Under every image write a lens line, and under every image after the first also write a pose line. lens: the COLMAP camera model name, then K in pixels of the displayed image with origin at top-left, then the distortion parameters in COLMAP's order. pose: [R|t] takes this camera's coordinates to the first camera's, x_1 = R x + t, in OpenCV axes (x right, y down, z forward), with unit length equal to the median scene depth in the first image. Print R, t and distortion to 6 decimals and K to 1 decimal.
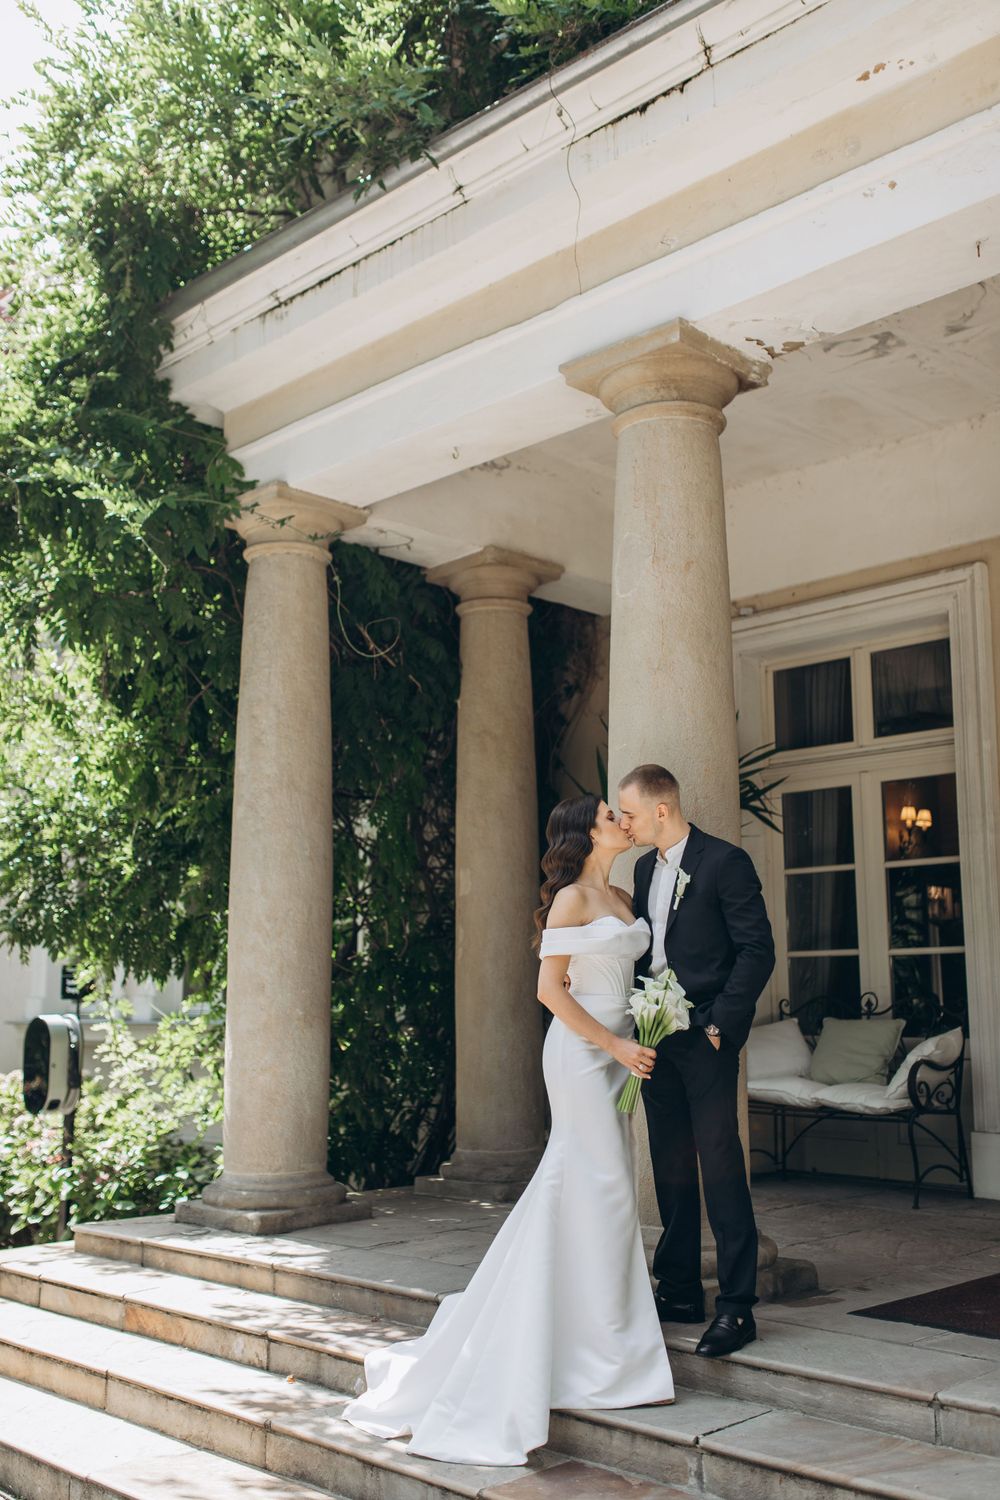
lens RADIAL K [[1486.0, 0, 502.2], [0, 1486.0, 741.5], [0, 0, 1]] dist [-0.014063, 0.000000]
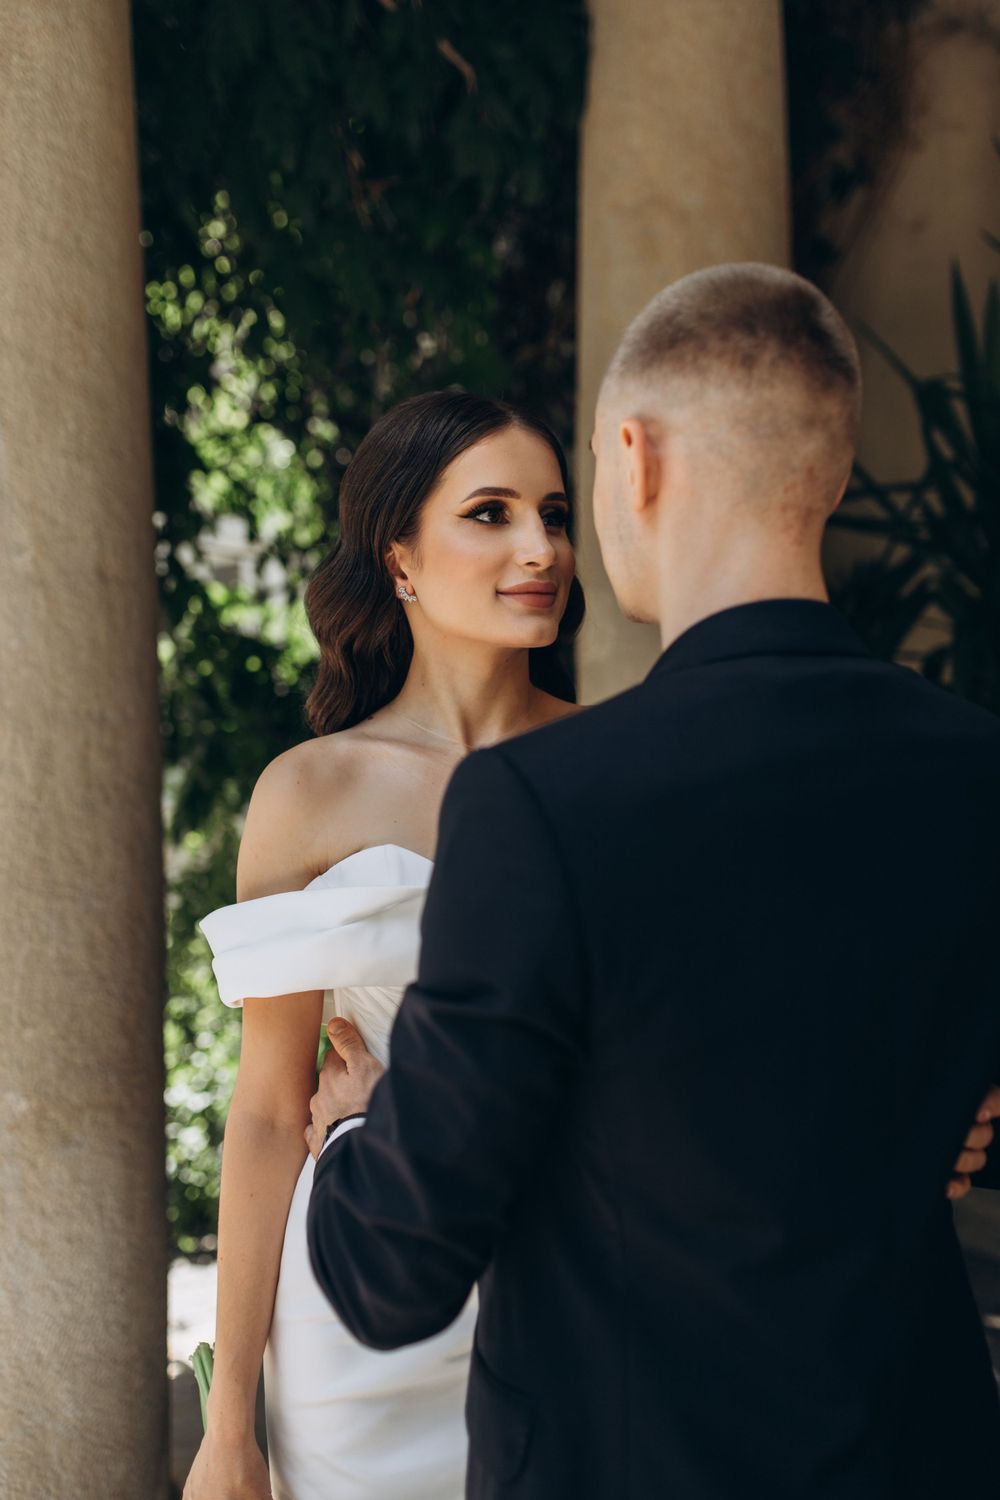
lens RADIAL K [[1411.6, 0, 504.5], [0, 1411.6, 740.1], [0, 0, 1]] dist [-0.009864, 0.000000]
pose [[0.992357, 0.003520, -0.123347, -0.005673], [0.024100, 0.974816, 0.221705, 0.049478], [0.121021, -0.222983, 0.967281, 0.717426]]
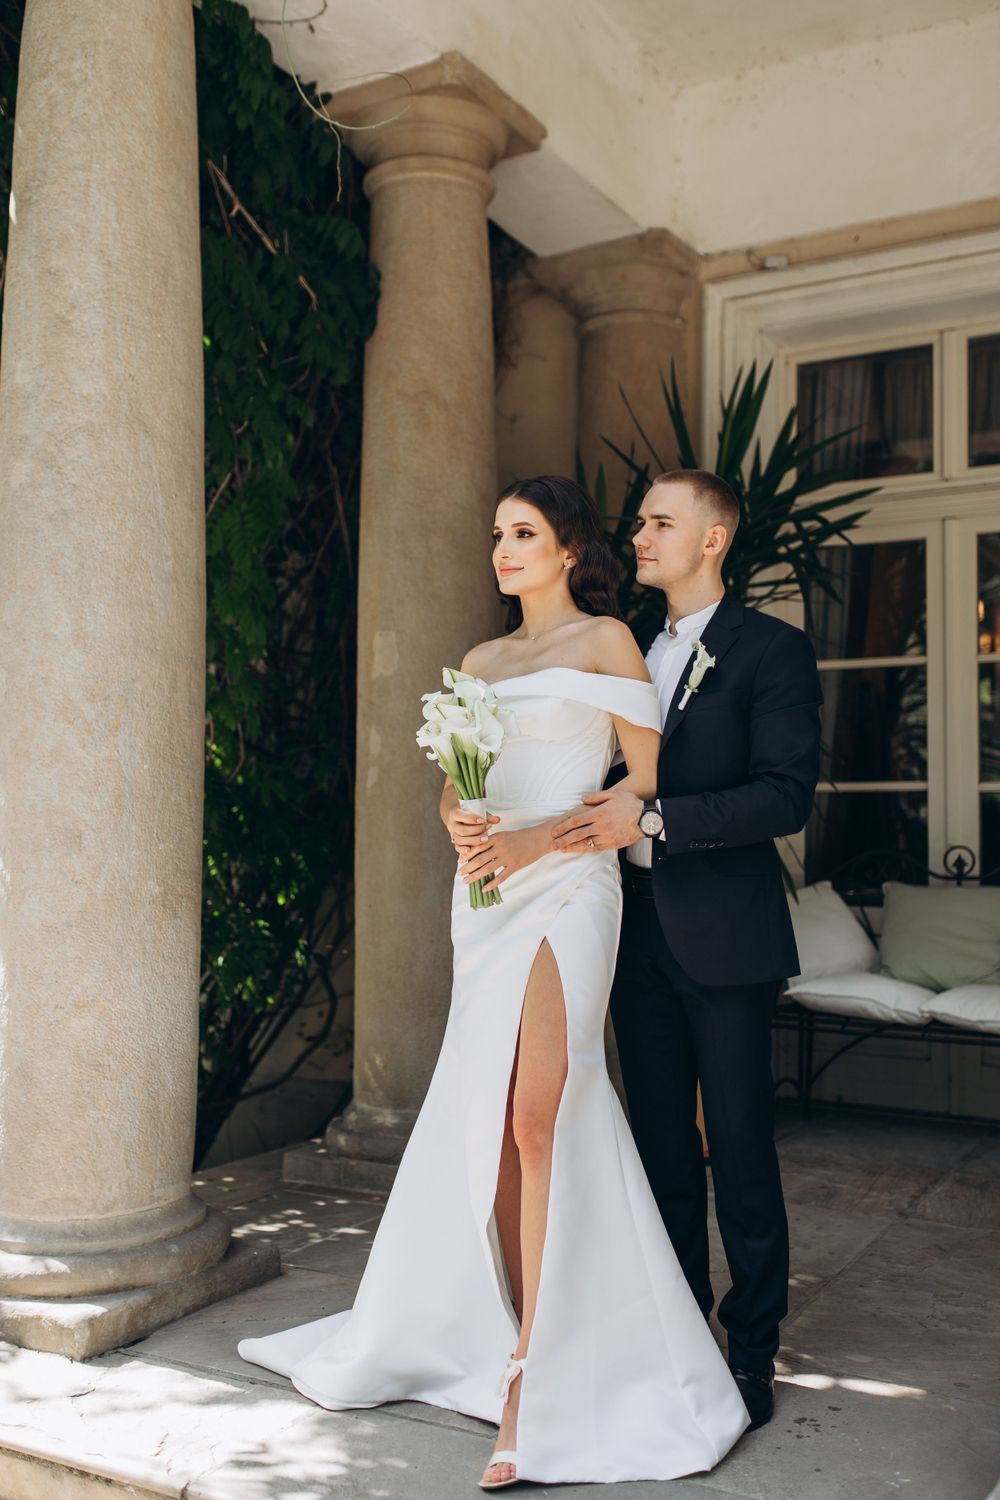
lens RADIAL K [[1477.9, 0, 500.1], [0, 1477.9, 755.1], [0, 0, 1]] dist [0.000557, 0.000000]
pose [[0.961455, 0.024705, 0.273849, -0.152995], [-0.058324, 0.991616, 0.115311, 0.072568], [-0.268704, -0.126838, 0.954835, 0.484373]]
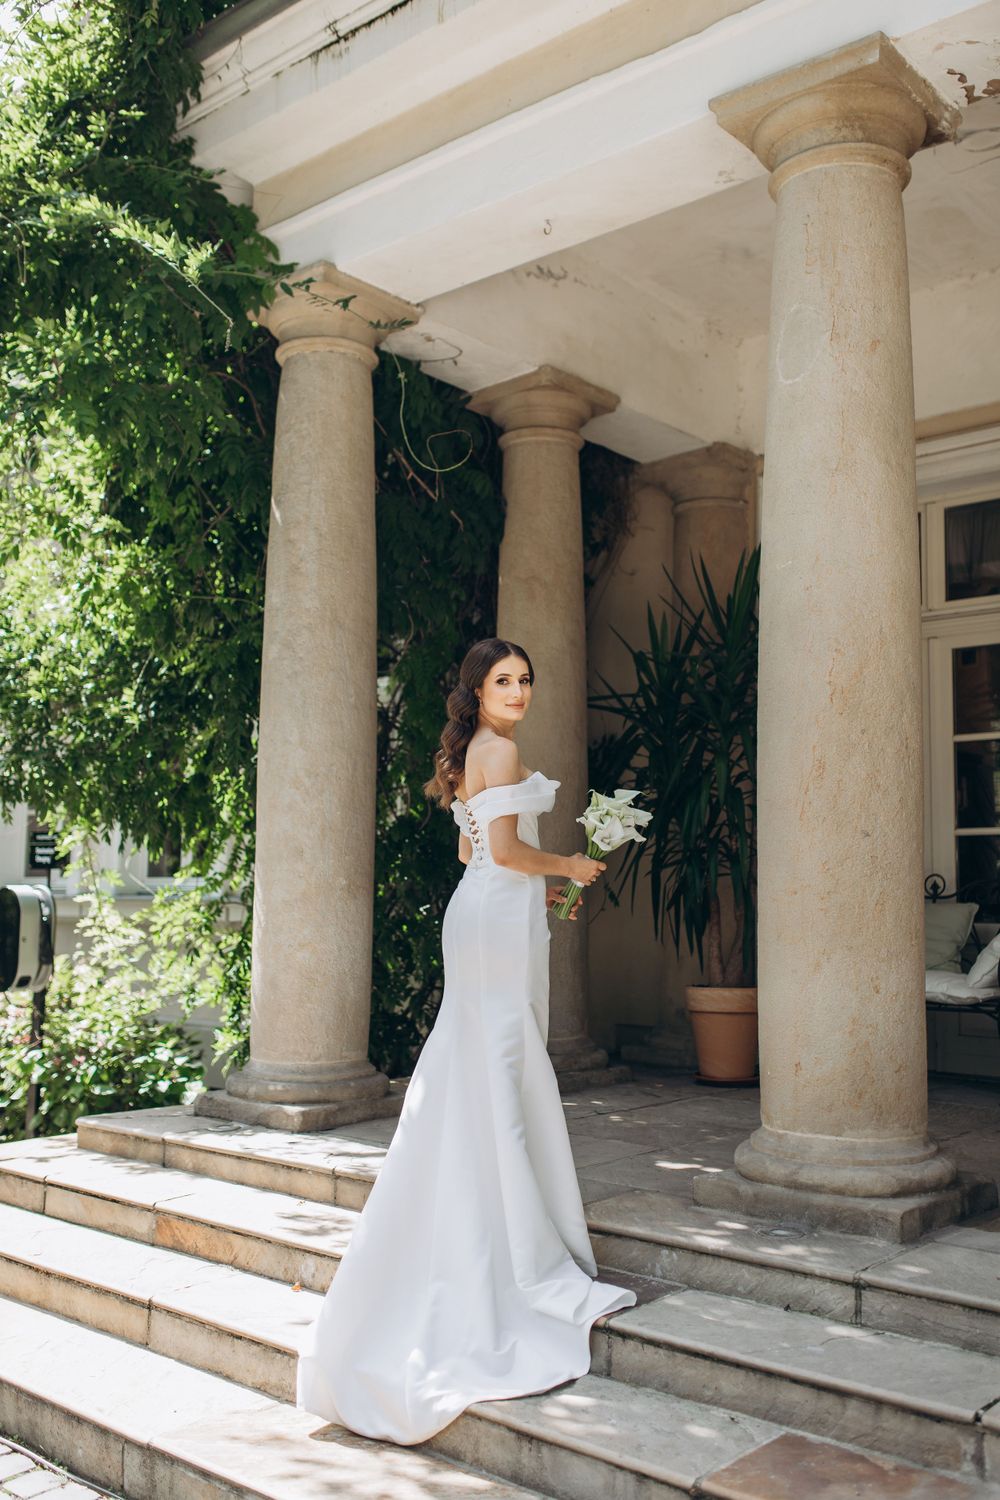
lens RADIAL K [[1411.6, 0, 493.3], [0, 1411.6, 752.8], [0, 0, 1]] dist [-0.009864, 0.000000]
pose [[0.997666, 0.024458, 0.063750, -0.097819], [-0.029144, 0.996859, 0.073638, 0.041683], [-0.061749, -0.075324, 0.995245, 0.167256]]
